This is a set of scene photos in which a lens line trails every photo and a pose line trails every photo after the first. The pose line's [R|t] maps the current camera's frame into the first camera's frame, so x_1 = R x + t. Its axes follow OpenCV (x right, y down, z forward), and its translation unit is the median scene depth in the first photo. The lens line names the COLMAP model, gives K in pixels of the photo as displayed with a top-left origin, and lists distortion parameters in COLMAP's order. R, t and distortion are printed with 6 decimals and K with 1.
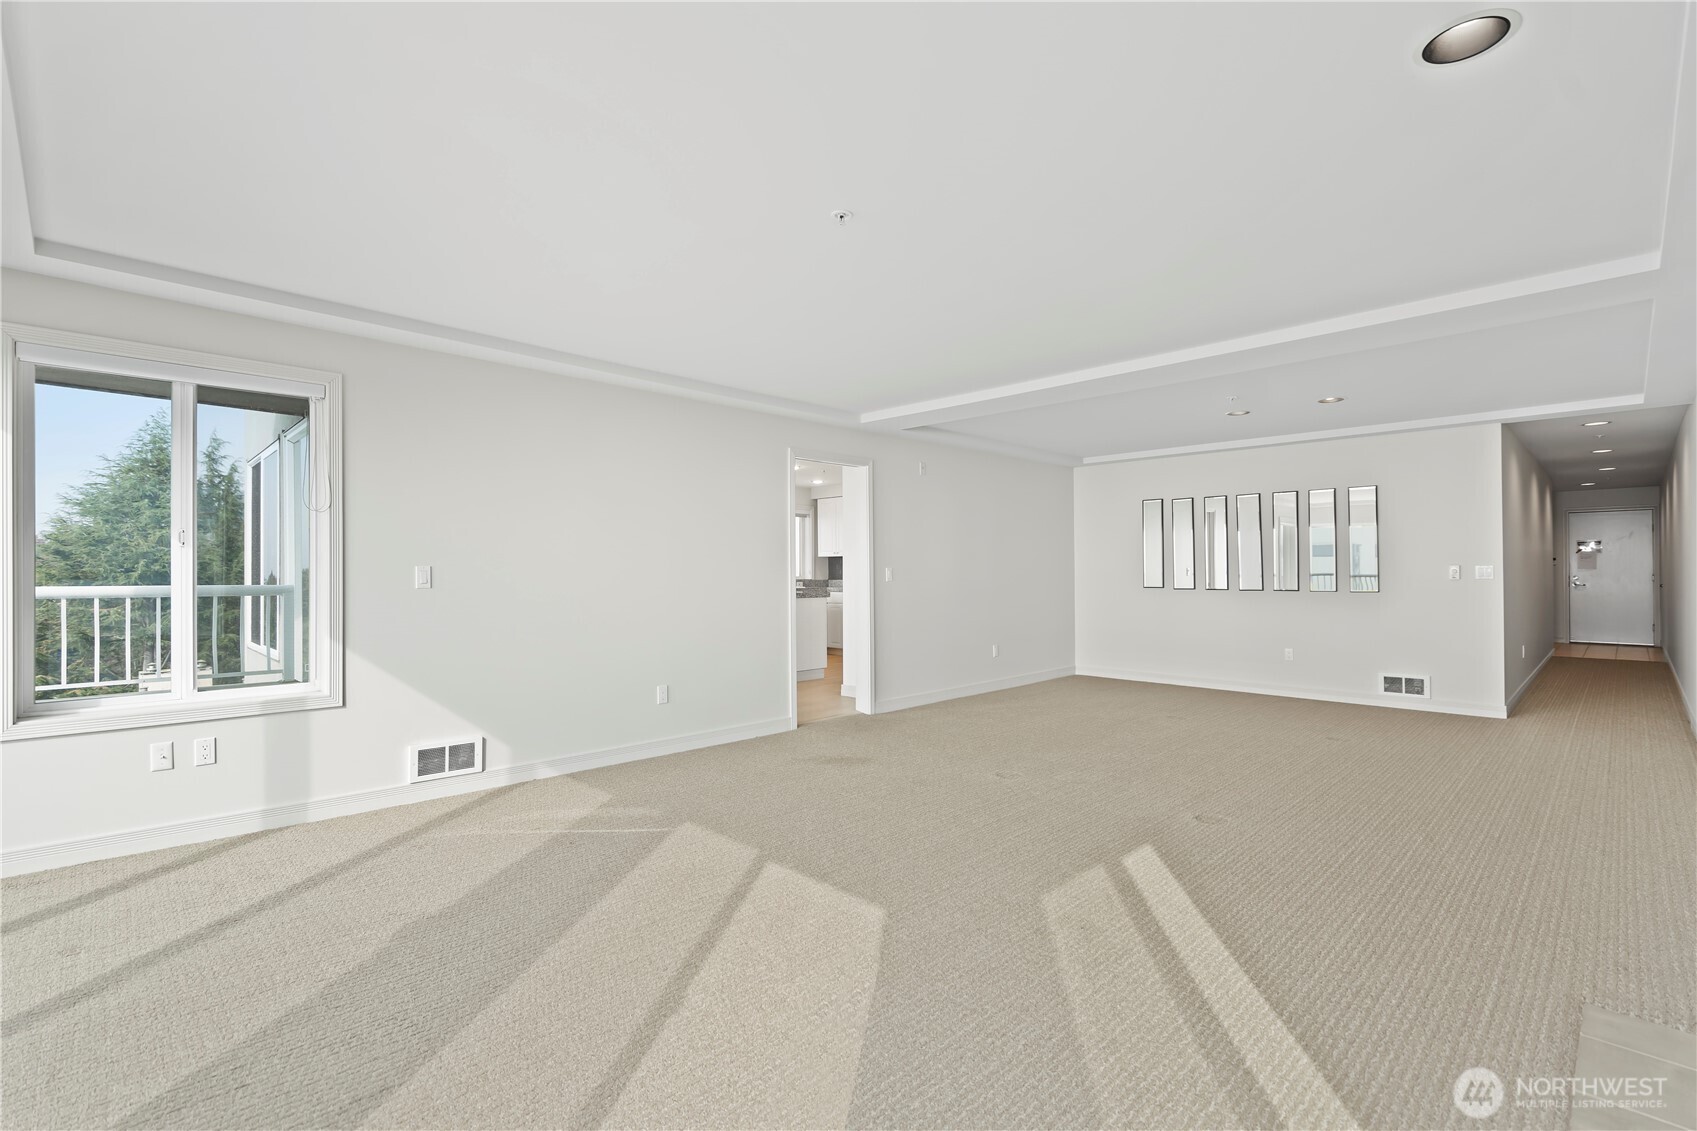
lens RADIAL K [[786.9, 0, 848.5], [0, 786.9, 565.5], [0, 0, 1]] dist [0.002306, 0.000287]
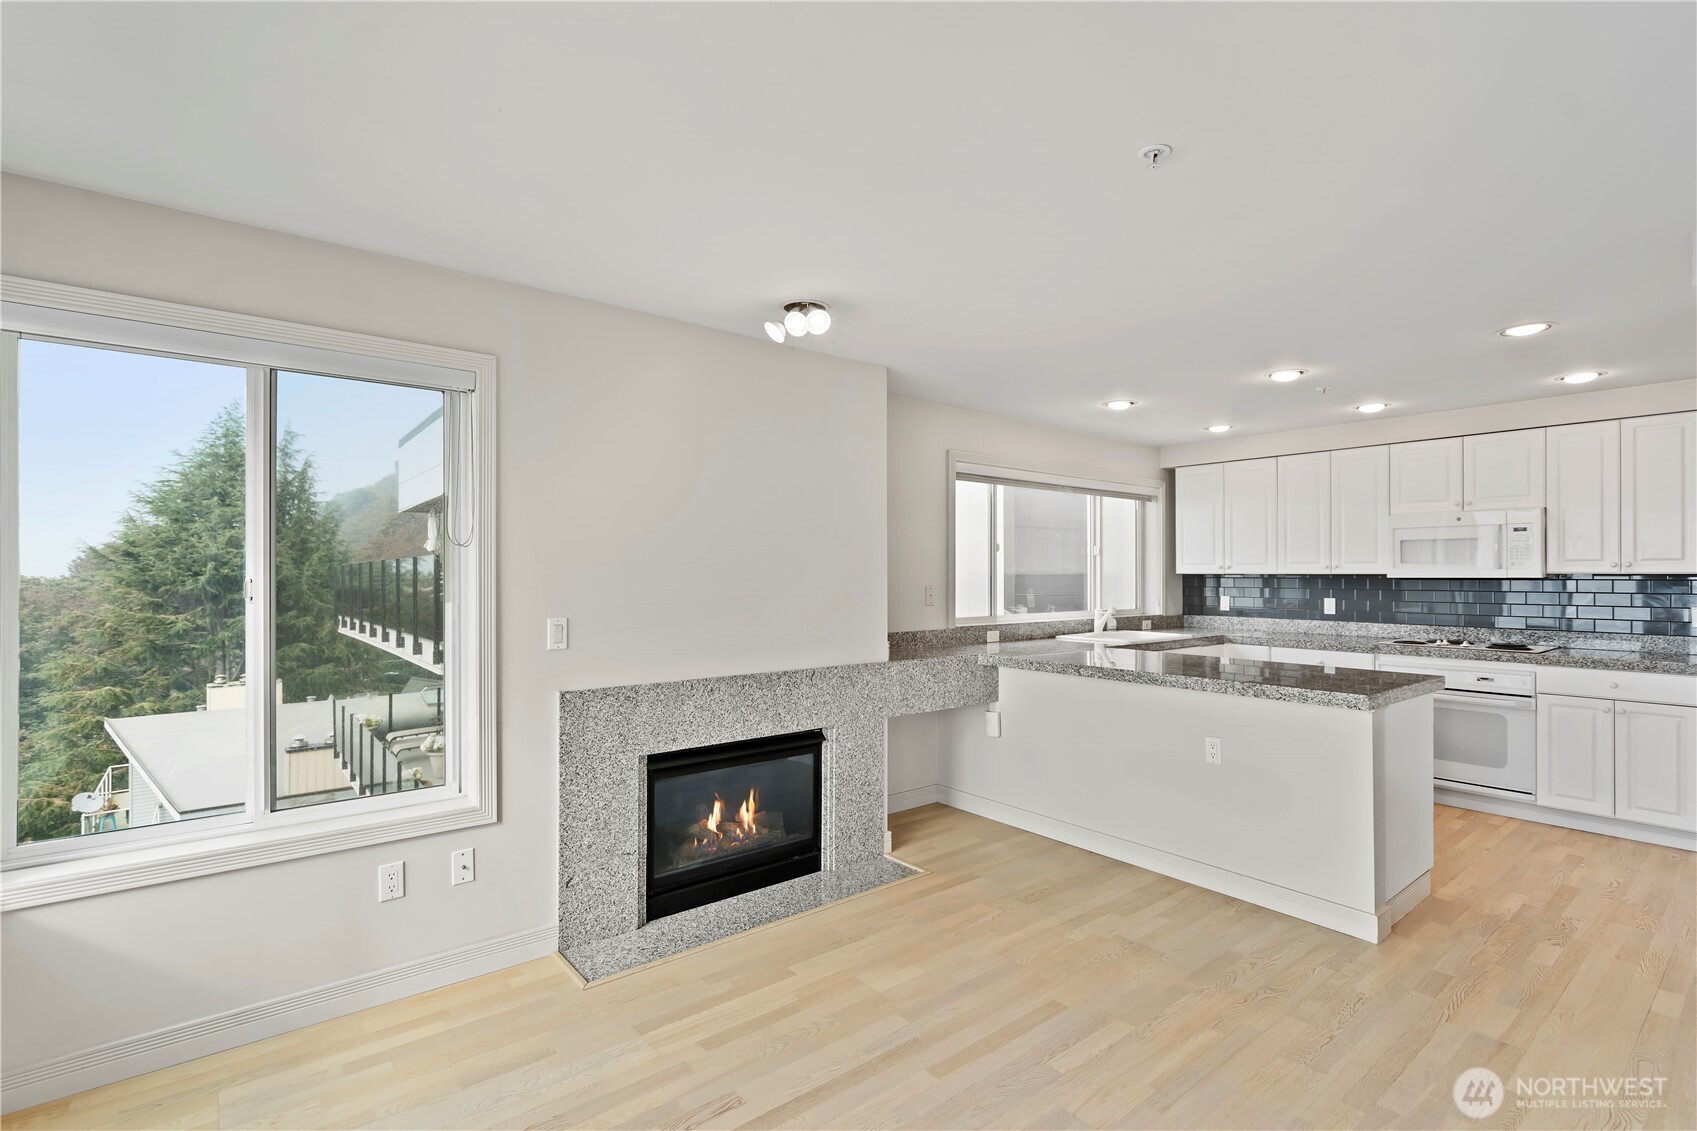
lens RADIAL K [[786.9, 0, 848.5], [0, 786.9, 565.5], [0, 0, 1]] dist [0.002306, 0.000287]
pose [[0.995956, 0.003471, -0.089778, -0.070991], [-0.003607, 0.999993, -0.001357, -0.005120], [0.089773, 0.001675, 0.995961, 0.148305]]
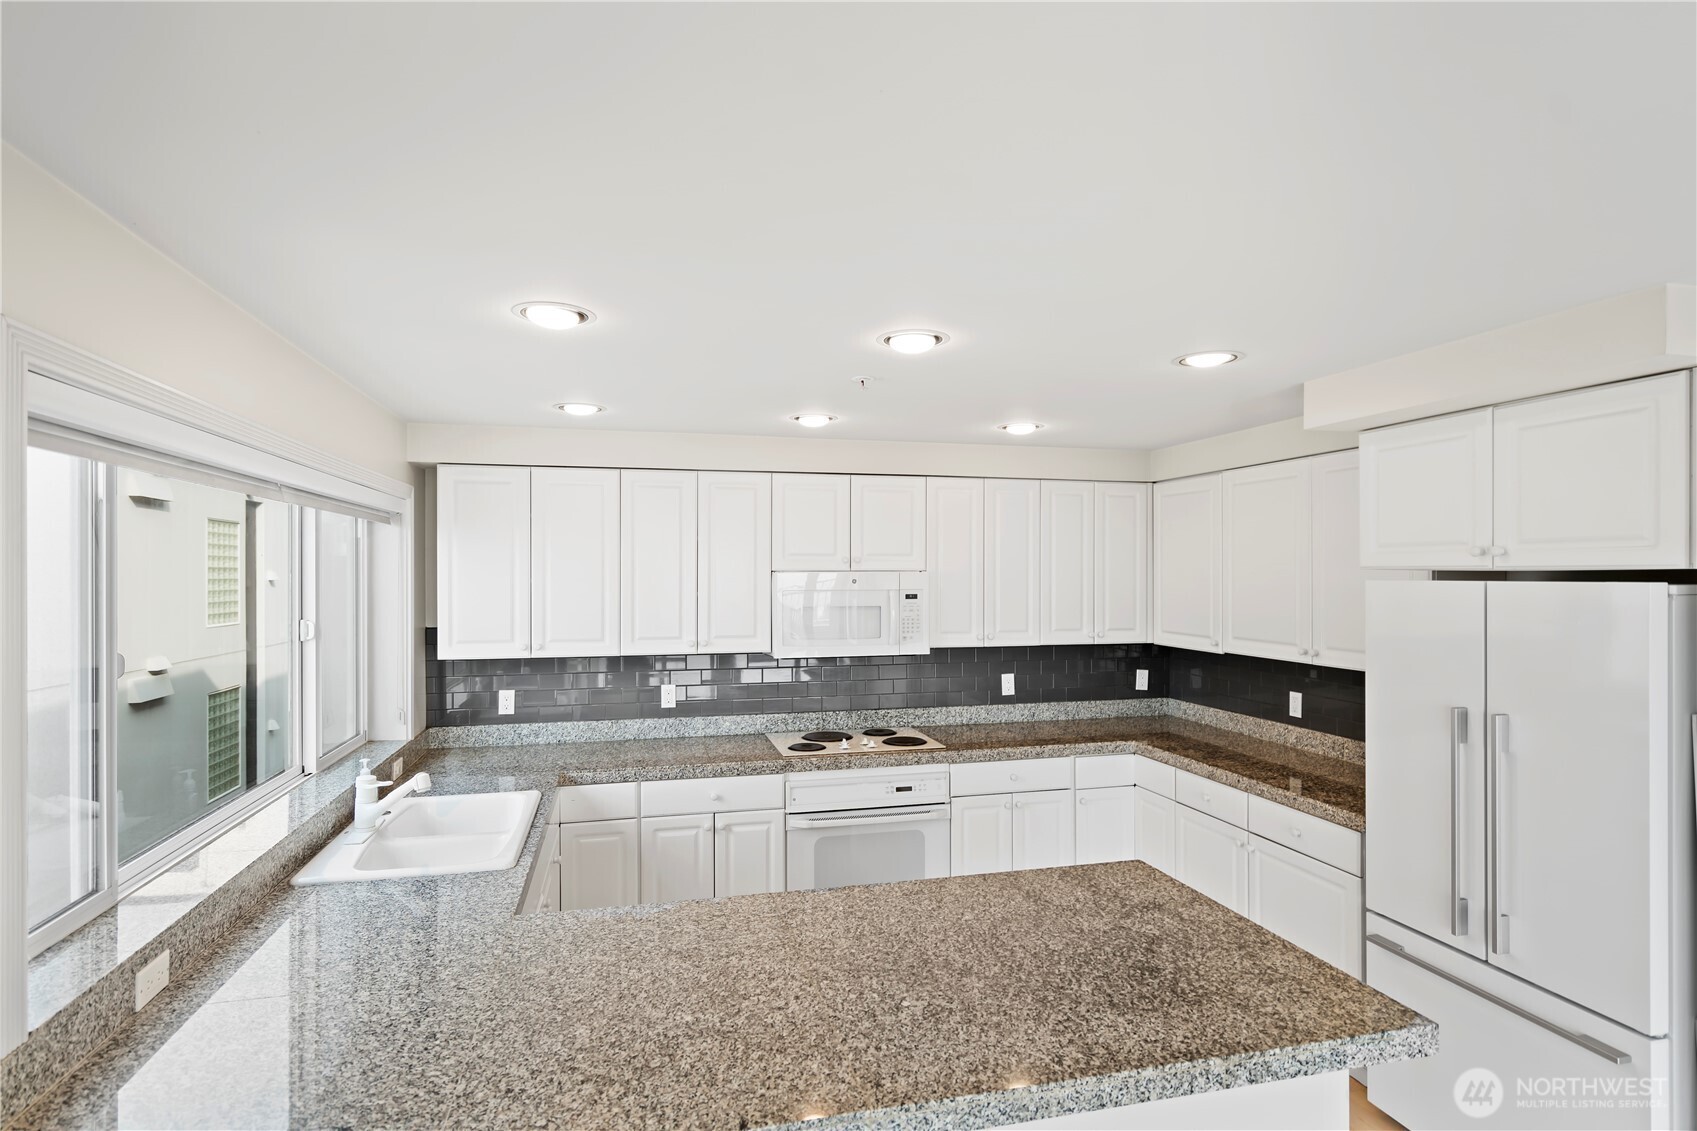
lens RADIAL K [[859.3, 0, 848.5], [0, 859.3, 565.5], [0, 0, 1]] dist [0.000466, -0.000038]
pose [[0.498361, 0.010313, 0.866908, -0.079109], [-0.008964, 0.999937, -0.006743, -0.015083], [-0.866923, -0.004410, 0.498422, 0.236815]]
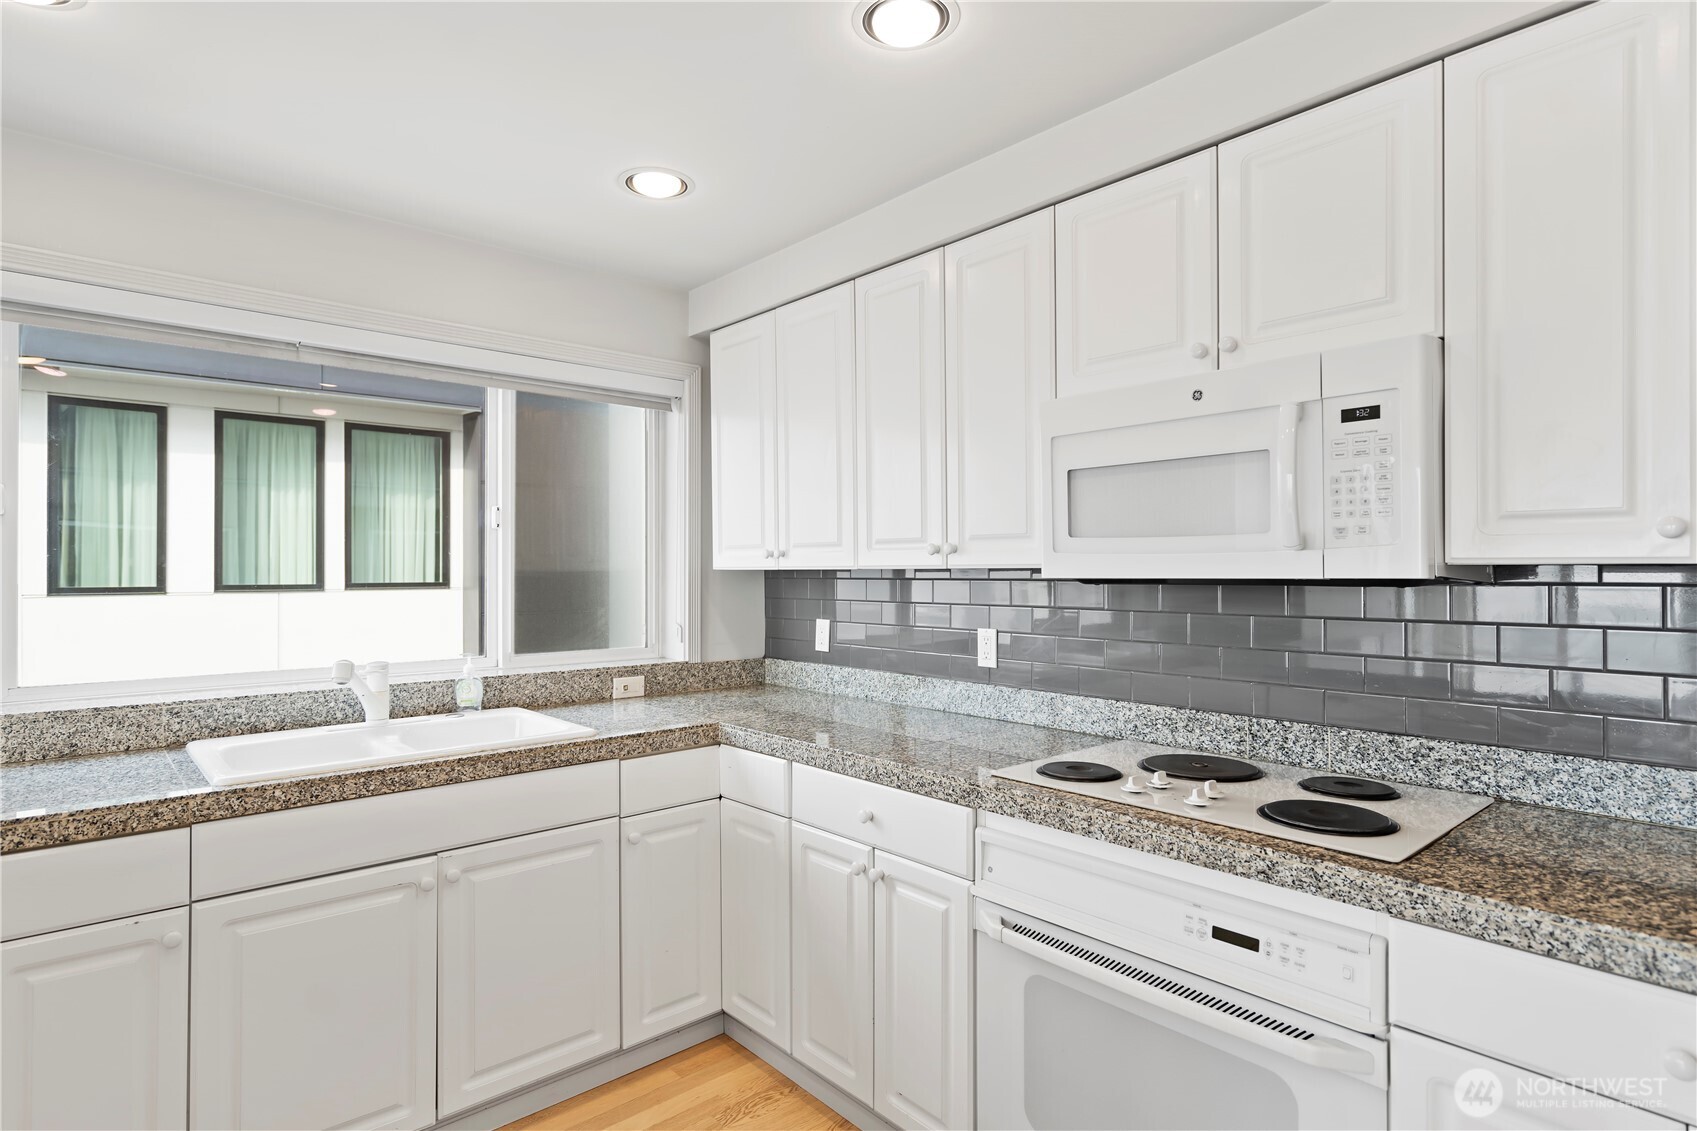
lens RADIAL K [[887.2, 0, 848.5], [0, 887.2, 565.5], [0, 0, 1]] dist [0.011627, -0.000050]
pose [[0.998857, -0.000170, -0.047799, 0.005148], [0.000252, 0.999999, 0.001706, -0.004375], [0.047799, -0.001716, 0.998855, 0.243743]]
